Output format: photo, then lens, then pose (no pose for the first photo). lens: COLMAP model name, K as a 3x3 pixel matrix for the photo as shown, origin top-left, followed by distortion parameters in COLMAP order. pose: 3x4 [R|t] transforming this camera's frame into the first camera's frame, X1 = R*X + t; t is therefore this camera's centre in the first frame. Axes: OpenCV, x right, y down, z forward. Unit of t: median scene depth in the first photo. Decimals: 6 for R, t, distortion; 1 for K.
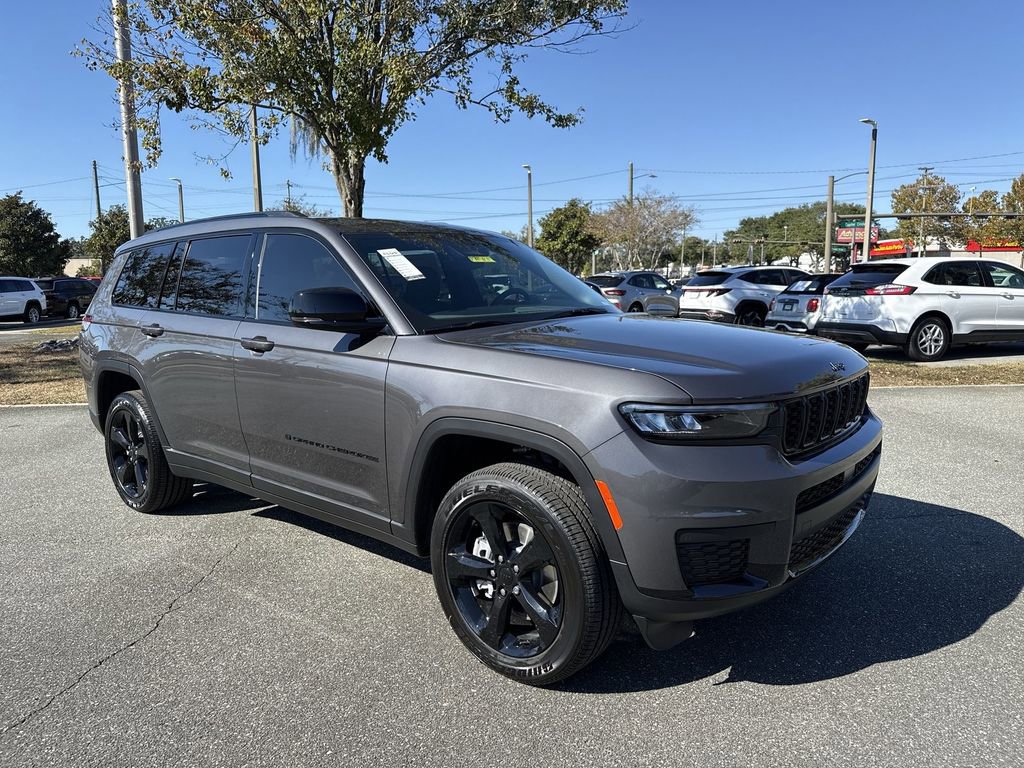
lens RADIAL K [[730.5, 0, 519.8], [0, 730.5, 388.8], [0, 0, 1]] dist [0.012174, -0.008779]
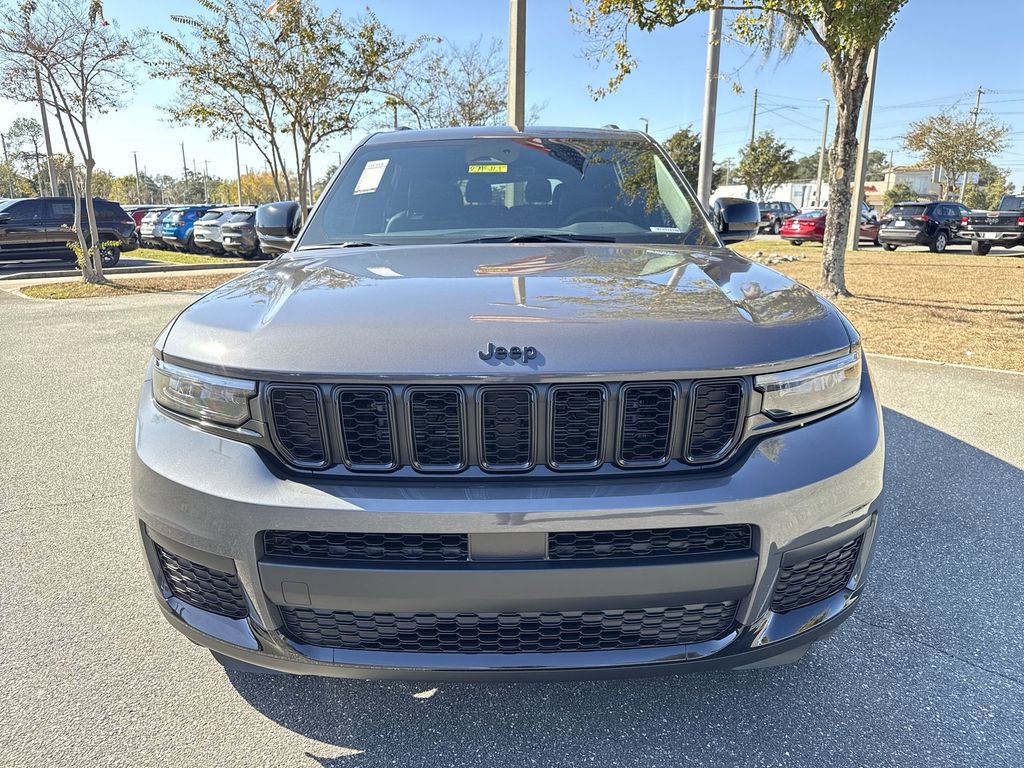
lens RADIAL K [[730.5, 0, 519.8], [0, 730.5, 388.8], [0, 0, 1]] dist [0.012174, -0.008779]
pose [[0.653393, 0.187336, -0.733473, 0.223915], [-0.114492, 0.982206, 0.148872, -0.022149], [0.748311, -0.013296, 0.663215, 0.174521]]
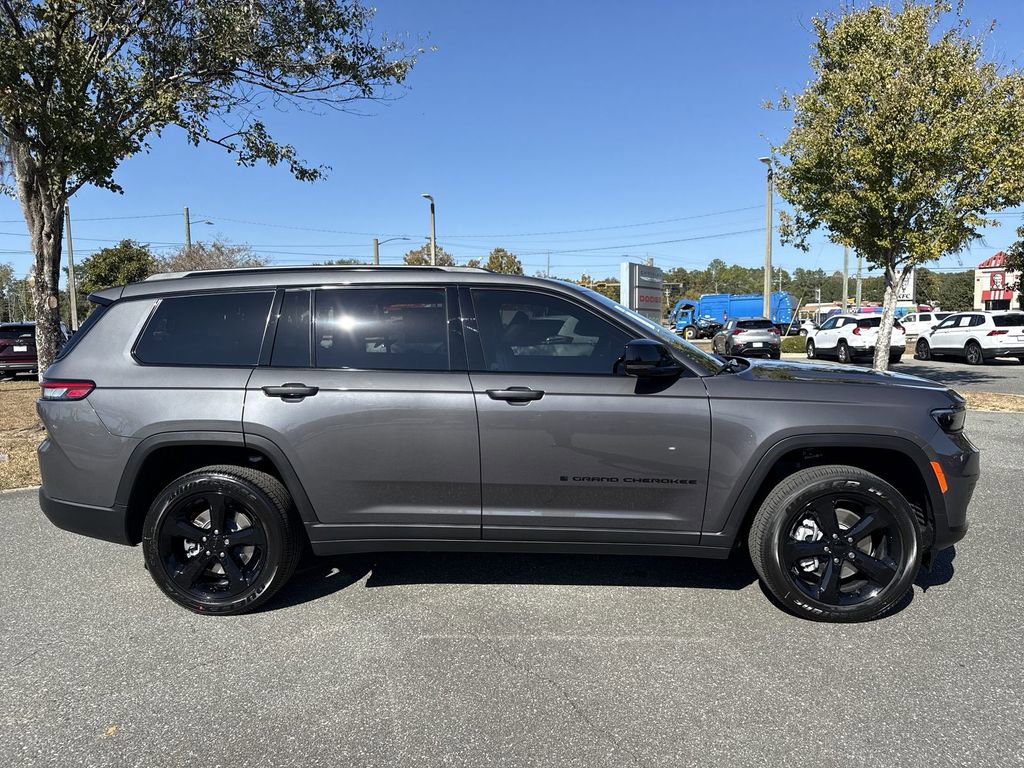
lens RADIAL K [[736.5, 0, 502.6], [0, 736.5, 371.7], [0, 0, 1]] dist [0.028860, -0.001732]
pose [[0.790002, -0.030161, 0.612362, -0.355255], [0.086098, 0.994349, -0.062099, -0.010379], [-0.607029, 0.101782, 0.788134, 0.065140]]
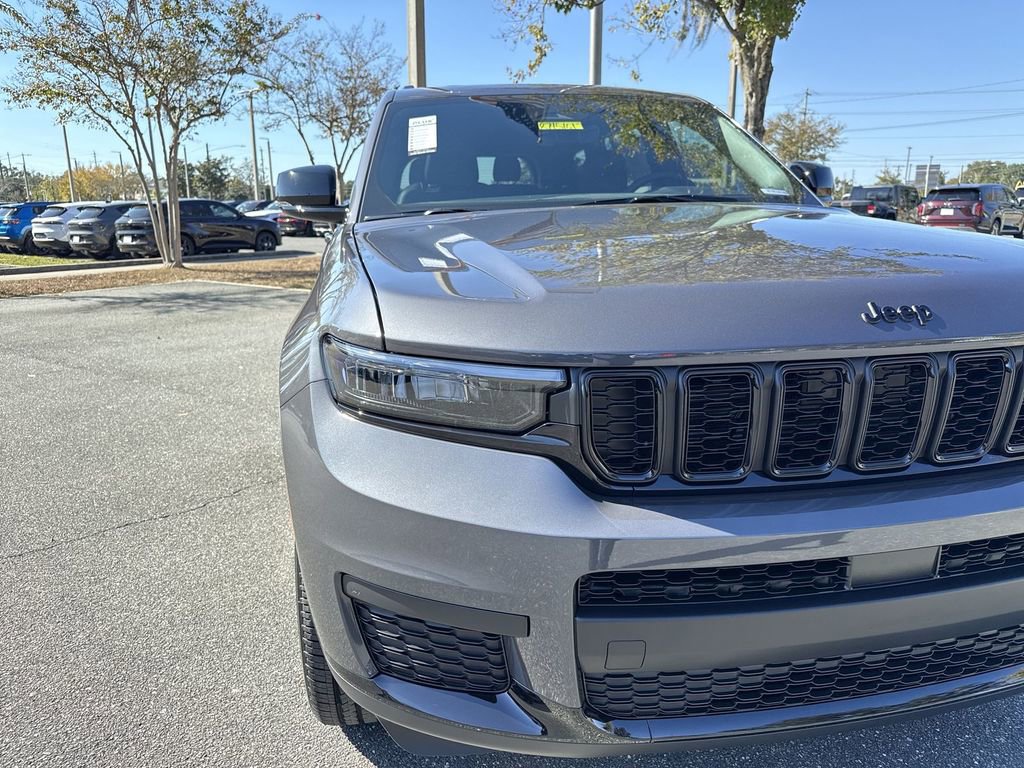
lens RADIAL K [[730.5, 0, 519.8], [0, 730.5, 388.8], [0, 0, 1]] dist [0.012174, -0.008779]
pose [[0.783744, 0.152123, -0.602165, 0.139869], [-0.087770, 0.986938, 0.135091, -0.006405], [0.614851, -0.053025, 0.786859, 0.145556]]
